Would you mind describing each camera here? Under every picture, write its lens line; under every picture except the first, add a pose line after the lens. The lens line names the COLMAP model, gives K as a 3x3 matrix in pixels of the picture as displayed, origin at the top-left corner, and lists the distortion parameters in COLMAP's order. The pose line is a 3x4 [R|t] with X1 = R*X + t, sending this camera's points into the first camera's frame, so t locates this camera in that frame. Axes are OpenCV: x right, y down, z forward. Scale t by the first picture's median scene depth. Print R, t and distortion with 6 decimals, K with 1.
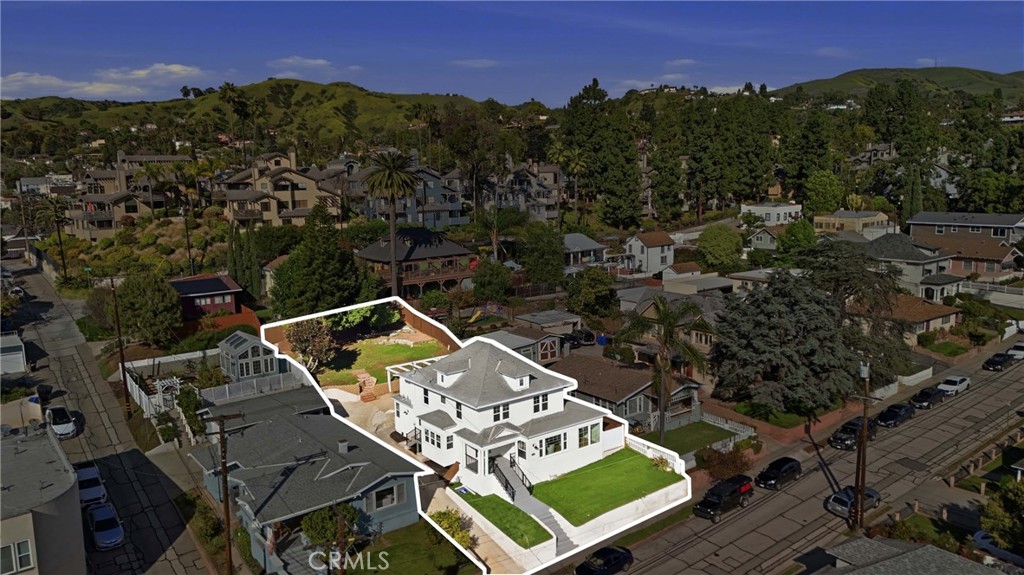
lens RADIAL K [[741.8, 0, 509.9], [0, 741.8, 292.2], [0, 0, 1]] dist [0.083516, -0.087539]
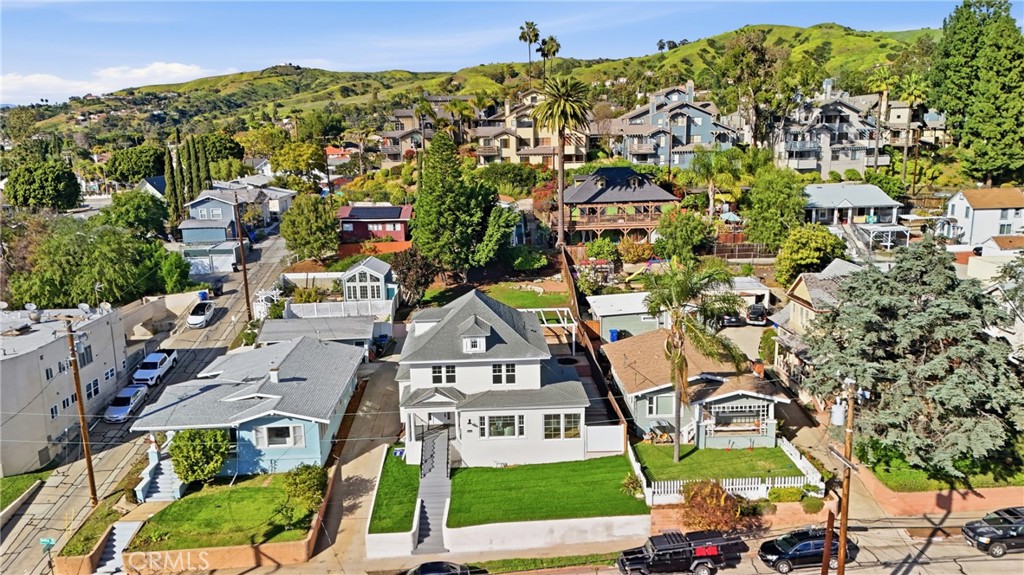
lens RADIAL K [[741.8, 0, 509.9], [0, 741.8, 292.2], [0, 0, 1]] dist [0.083516, -0.087539]
pose [[0.824197, 0.126865, -0.551910, 0.376450], [-0.092212, 0.991642, 0.090239, -0.010245], [0.558745, -0.023482, 0.829007, 0.257387]]
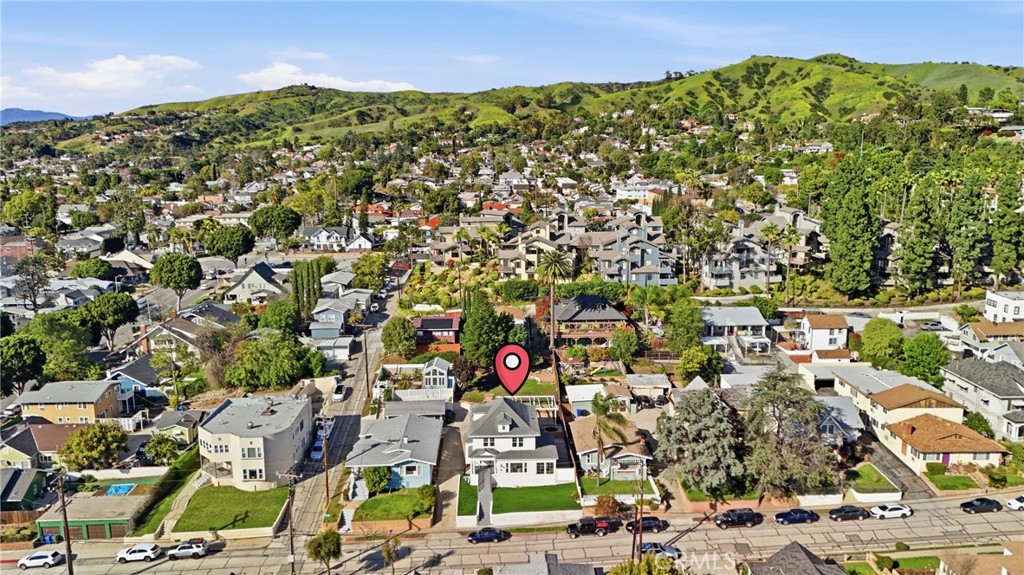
lens RADIAL K [[743.6, 0, 512.0], [0, 743.6, 287.5], [0, 0, 1]] dist [0.092418, -0.100906]
pose [[0.818159, 0.125082, -0.561223, 0.734061], [-0.108204, 0.992107, 0.063374, -0.239538], [0.564720, 0.008876, 0.825235, -0.326262]]
